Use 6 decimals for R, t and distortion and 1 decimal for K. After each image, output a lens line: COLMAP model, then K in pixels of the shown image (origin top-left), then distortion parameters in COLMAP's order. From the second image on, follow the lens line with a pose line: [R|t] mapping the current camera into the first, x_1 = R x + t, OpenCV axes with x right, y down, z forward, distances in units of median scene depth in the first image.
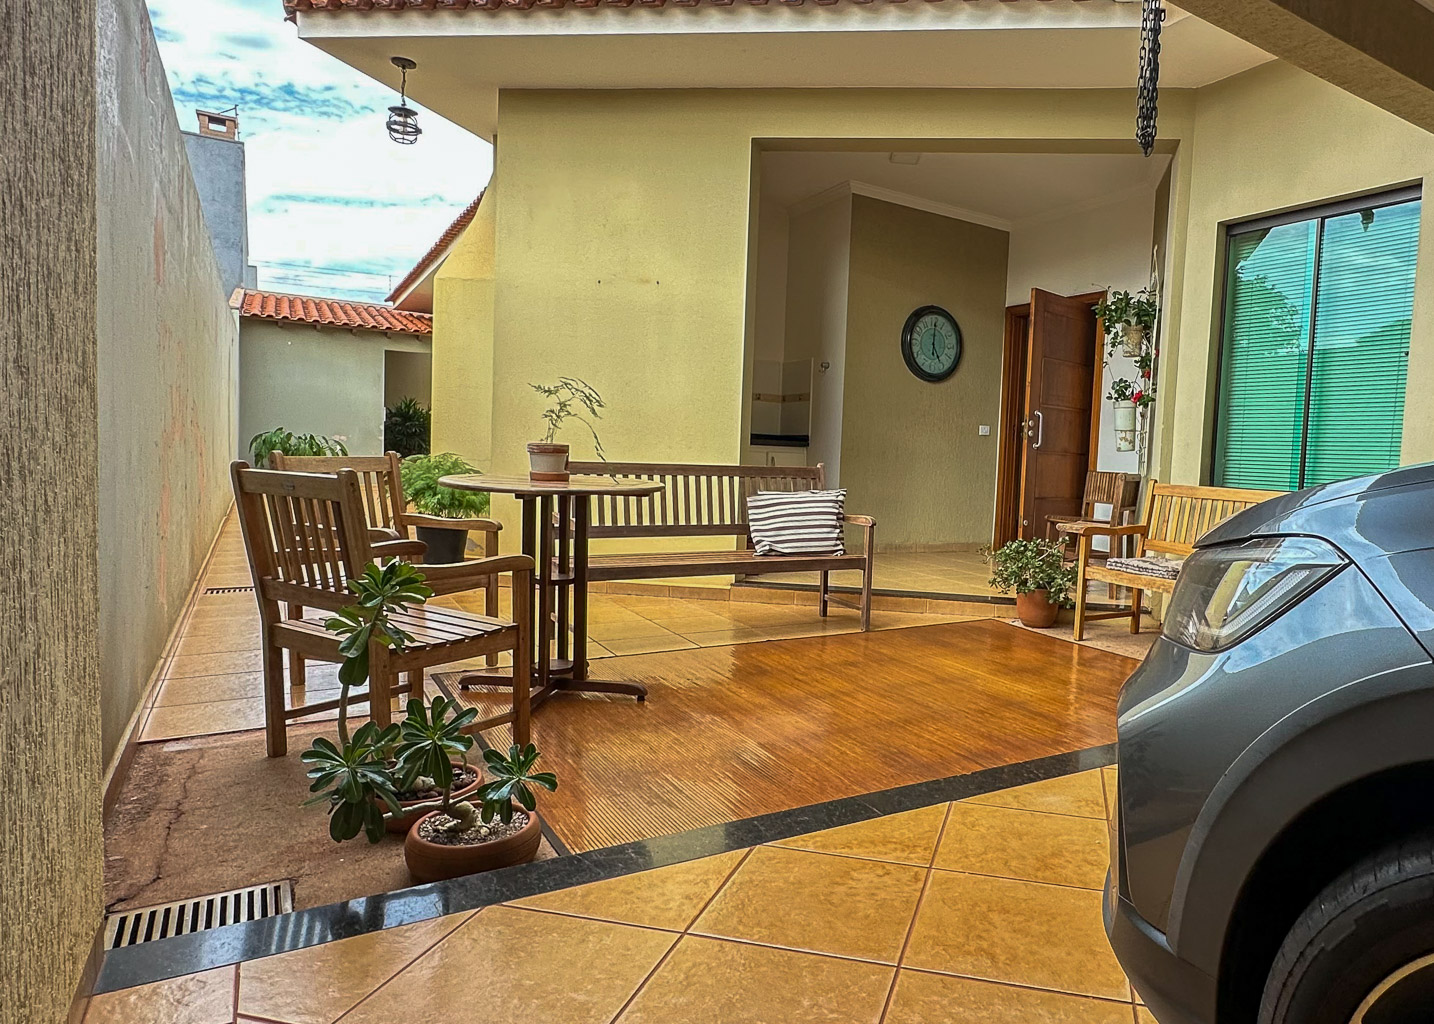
lens RADIAL K [[825.3, 0, 730.3], [0, 825.3, 514.5], [0, 0, 1]] dist [-0.010118, 0.003544]
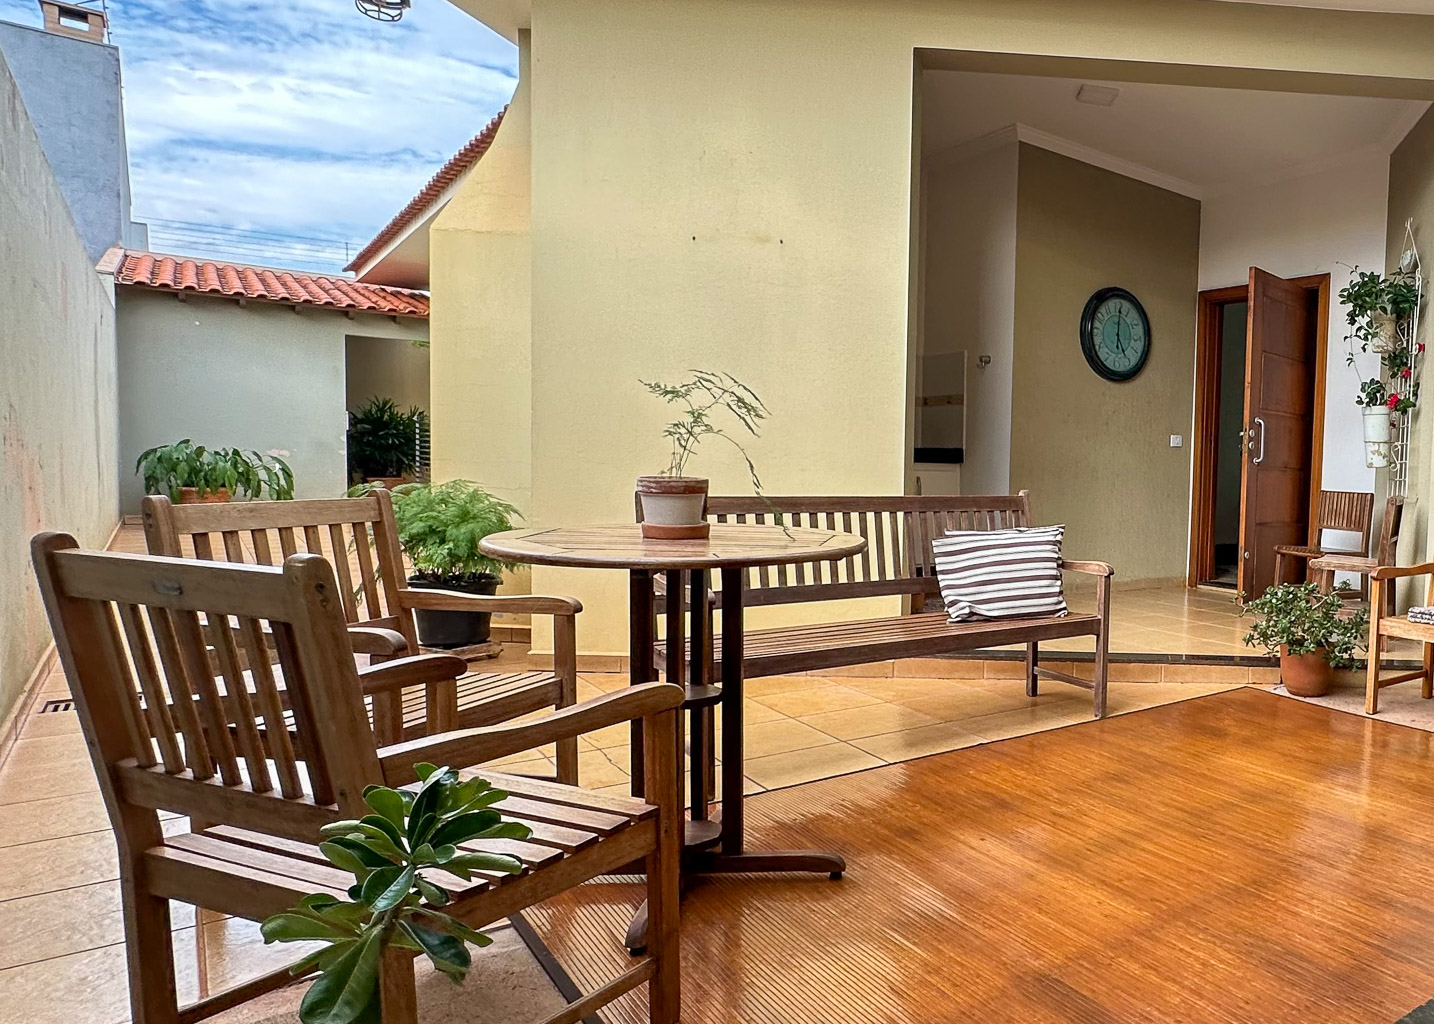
lens RADIAL K [[825.3, 0, 918.7], [0, 825.3, 505.4], [0, 0, 1]] dist [-0.010118, 0.003544]
pose [[0.975784, -0.026725, 0.217100, -0.136716], [0.029032, 0.999551, -0.007445, -0.043110], [-0.216803, 0.013568, 0.976121, 0.281621]]
